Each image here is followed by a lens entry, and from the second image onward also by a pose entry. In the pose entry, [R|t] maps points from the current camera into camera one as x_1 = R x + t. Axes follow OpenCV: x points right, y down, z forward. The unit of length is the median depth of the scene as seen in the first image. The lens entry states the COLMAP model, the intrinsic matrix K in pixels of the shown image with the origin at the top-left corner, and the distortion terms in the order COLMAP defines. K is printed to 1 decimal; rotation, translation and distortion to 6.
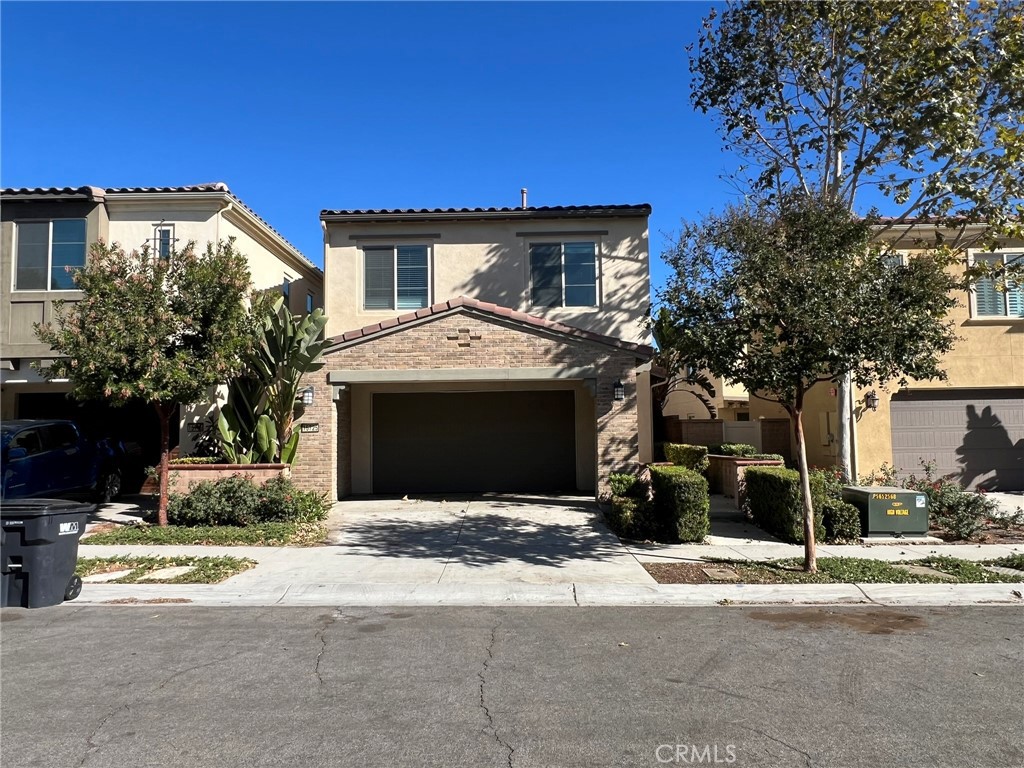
lens RADIAL K [[659.4, 0, 509.1], [0, 659.4, 388.1], [0, 0, 1]] dist [-0.006061, -0.000825]
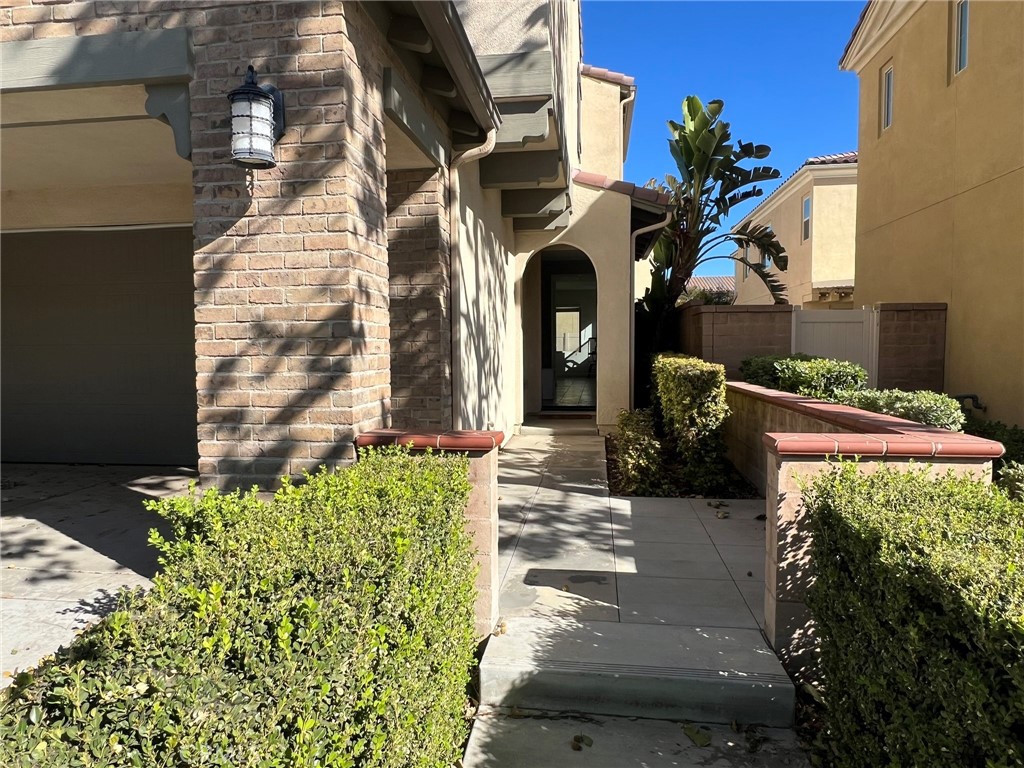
lens RADIAL K [[659.4, 0, 513.2], [0, 659.4, 383.3], [0, 0, 1]] dist [-0.006061, -0.000825]
pose [[0.991915, 0.015832, -0.125911, 0.190332], [0.000129, 0.992061, 0.125760, 0.044093], [0.126902, -0.124759, 0.984038, 0.517575]]
